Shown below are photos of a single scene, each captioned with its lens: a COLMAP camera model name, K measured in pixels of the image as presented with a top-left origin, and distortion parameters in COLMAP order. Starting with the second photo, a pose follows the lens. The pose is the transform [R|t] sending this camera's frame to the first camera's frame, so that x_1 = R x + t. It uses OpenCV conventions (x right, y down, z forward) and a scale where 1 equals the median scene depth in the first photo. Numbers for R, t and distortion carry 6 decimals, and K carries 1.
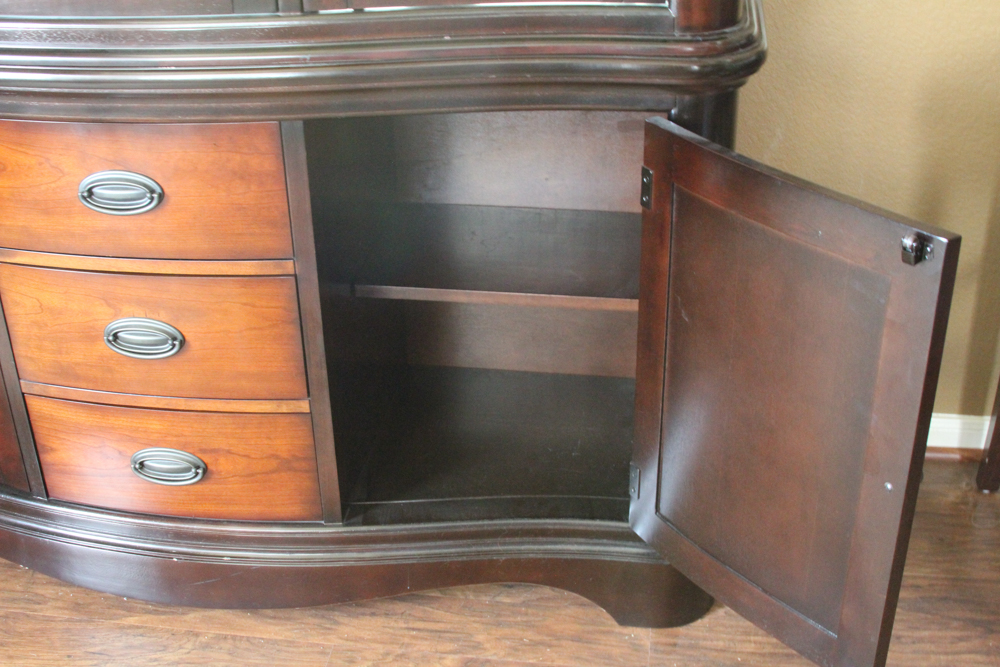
lens RADIAL K [[1275.6, 0, 500.0], [0, 1275.6, 333.5], [0, 0, 1]] dist [-0.153545, 0.053883]
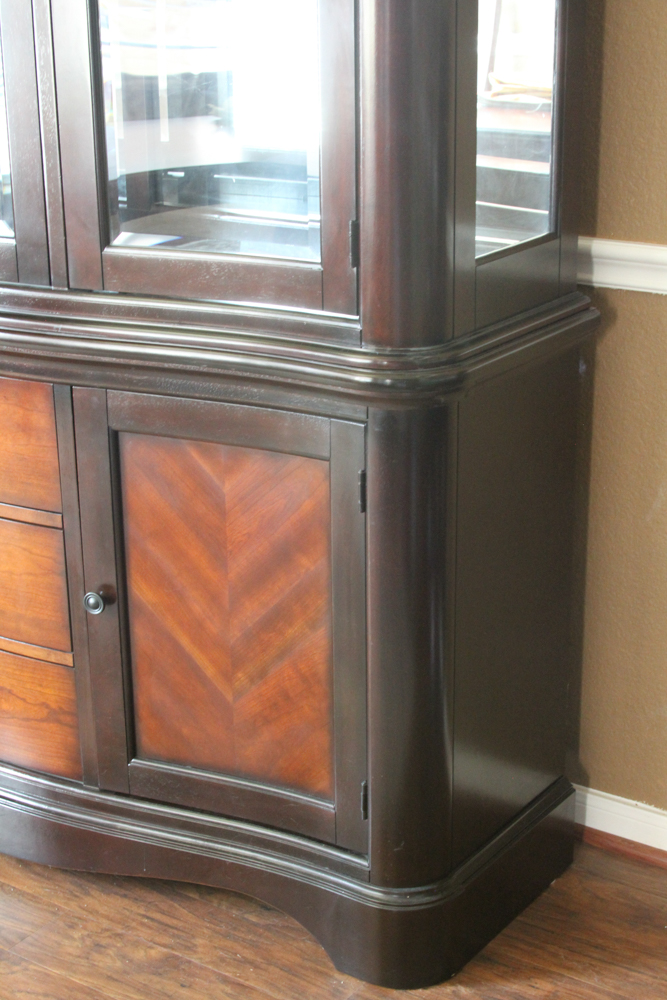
lens RADIAL K [[1728.7, 0, 333.5], [0, 1728.7, 500.0], [0, 0, 1]] dist [-0.107021, 0.166516]
pose [[0.894318, 0.152679, -0.420576, 0.604867], [-0.216792, 0.970135, -0.108808, 0.036342], [0.391403, 0.188486, 0.900709, -0.212390]]
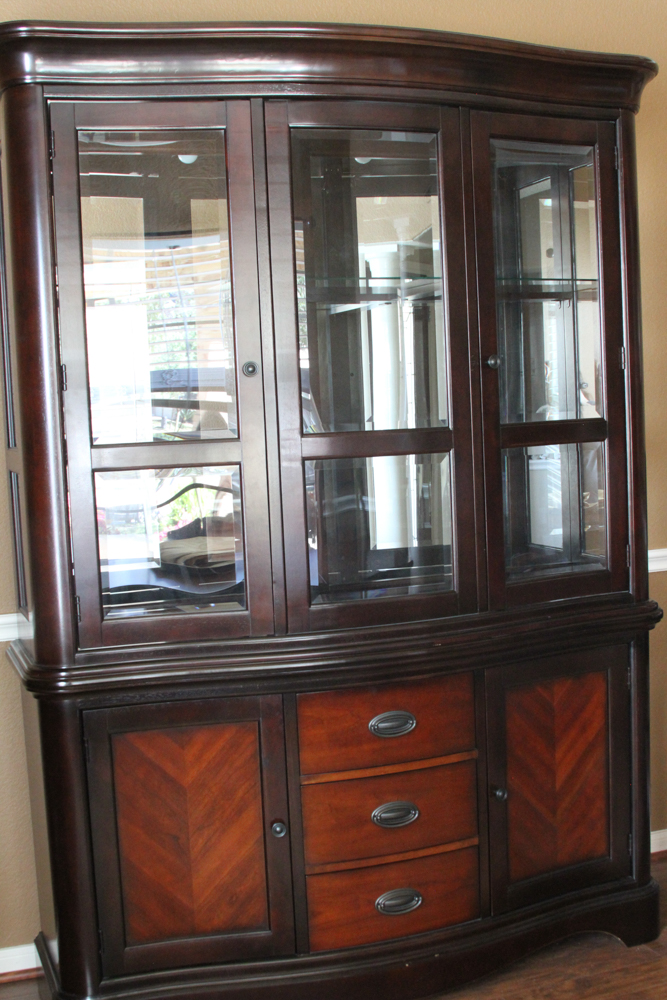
lens RADIAL K [[1301.4, 0, 337.7], [0, 1301.4, 530.4], [0, 0, 1]] dist [-0.151127, 0.087558]
pose [[0.878044, -0.071123, 0.473266, -1.093325], [0.254625, 0.906741, -0.336136, 0.210912], [-0.405222, 0.415647, 0.814268, -0.511187]]
